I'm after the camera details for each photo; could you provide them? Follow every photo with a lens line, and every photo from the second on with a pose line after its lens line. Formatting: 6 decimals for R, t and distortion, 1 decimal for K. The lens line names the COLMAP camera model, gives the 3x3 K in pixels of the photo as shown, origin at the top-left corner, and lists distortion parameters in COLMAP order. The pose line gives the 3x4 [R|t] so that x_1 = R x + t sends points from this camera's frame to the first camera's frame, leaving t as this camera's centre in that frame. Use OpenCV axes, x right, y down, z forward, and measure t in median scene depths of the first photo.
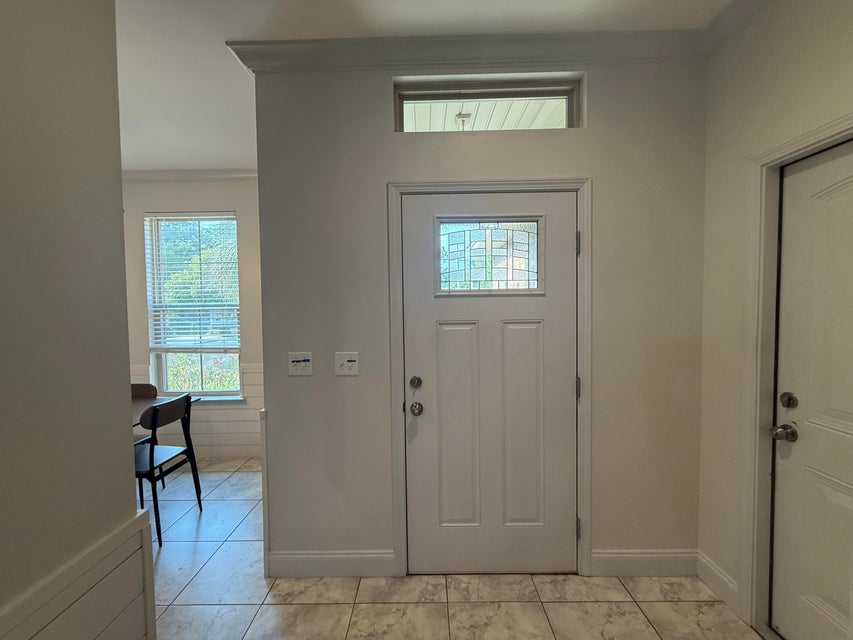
lens RADIAL K [[340.8, 0, 426.5], [0, 340.8, 320.0], [0, 0, 1]] dist [-0.000115, 0.000029]
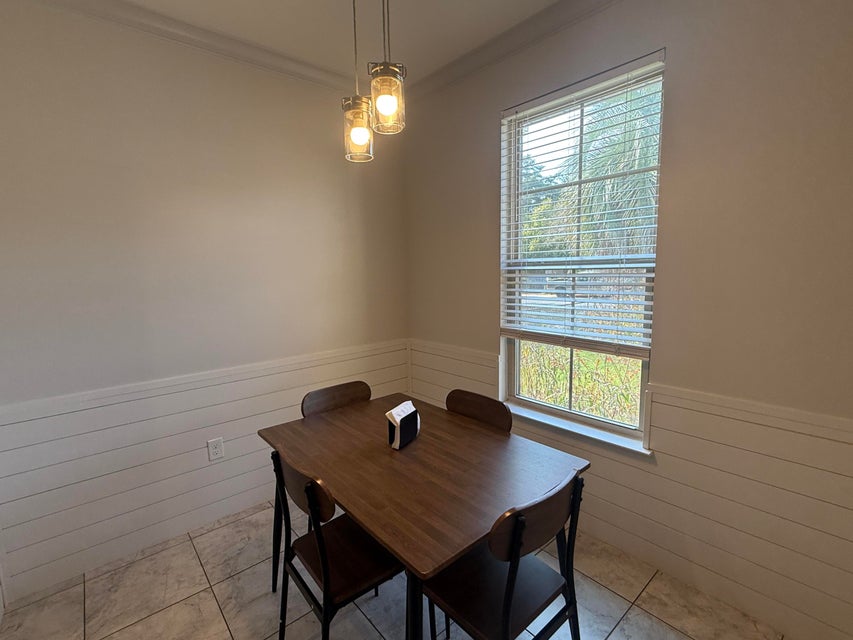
lens RADIAL K [[398.3, 0, 426.5], [0, 398.3, 320.0], [0, 0, 1]] dist [0.001510, 0.000105]
pose [[0.662024, 0.094466, -0.743506, -0.339217], [-0.016517, 0.993623, 0.111538, -0.016947], [0.749301, -0.061561, 0.659362, 0.390681]]
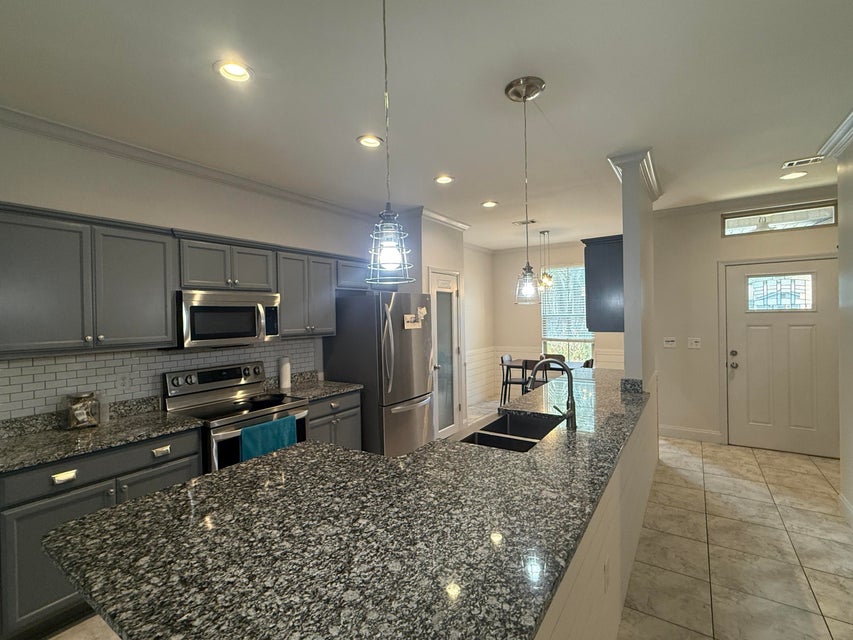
lens RADIAL K [[398.3, 0, 426.5], [0, 398.3, 320.0], [0, 0, 1]] dist [0.001510, 0.000105]
pose [[0.833814, 0.005233, -0.552021, -0.138917], [-0.012976, 0.999865, -0.010120, 0.014036], [0.551894, 0.015602, 0.833769, -1.153231]]
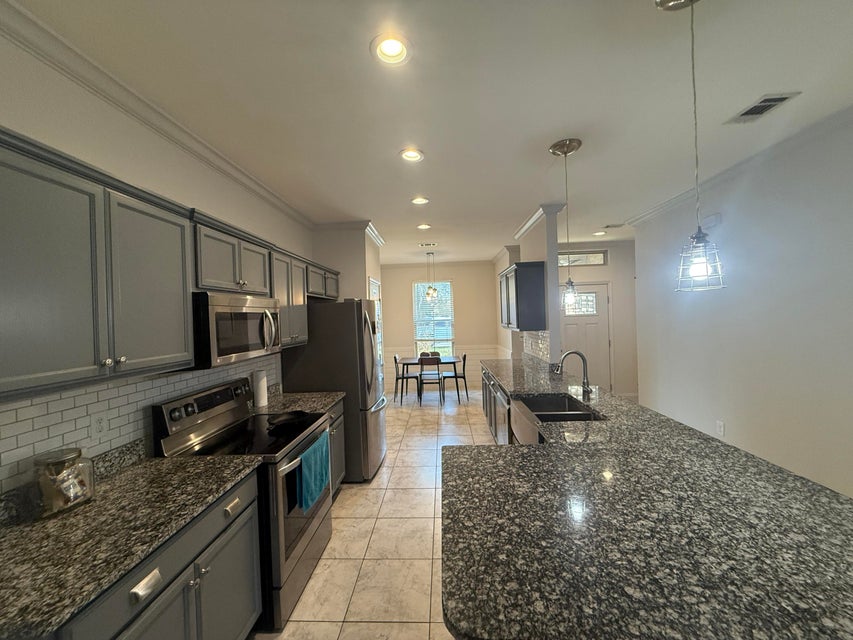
lens RADIAL K [[340.8, 0, 426.5], [0, 340.8, 320.0], [0, 0, 1]] dist [-0.000115, 0.000029]
pose [[0.998891, -0.019412, -0.042885, -0.625937], [0.018266, 0.999470, -0.026958, 0.016038], [0.043385, 0.026144, 0.998716, -1.260932]]
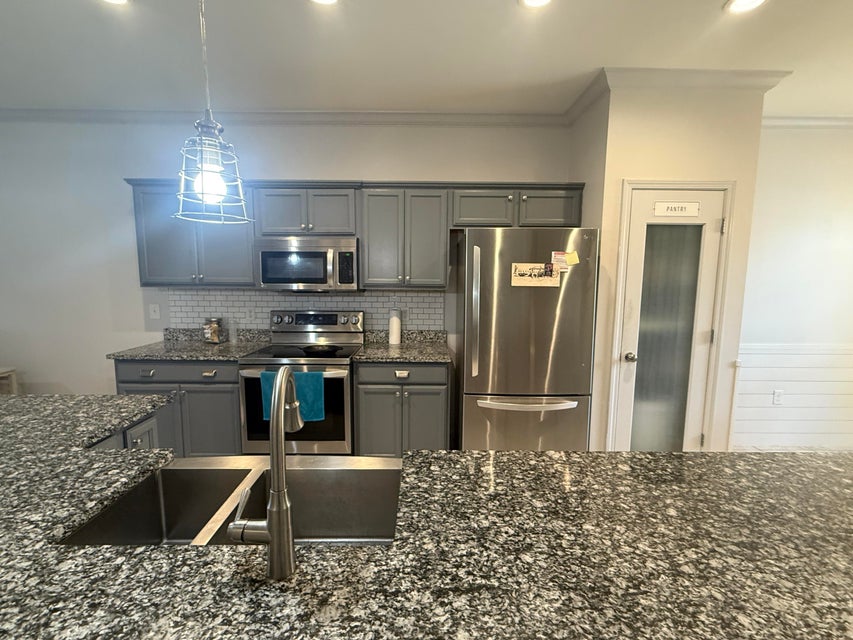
lens RADIAL K [[398.3, 0, 426.5], [0, 398.3, 320.0], [0, 0, 1]] dist [0.001510, 0.000105]
pose [[0.007043, 0.129836, -0.991510, -0.092579], [-0.045296, 0.990559, 0.129389, 0.003775], [0.998949, 0.044000, 0.012858, -0.398291]]
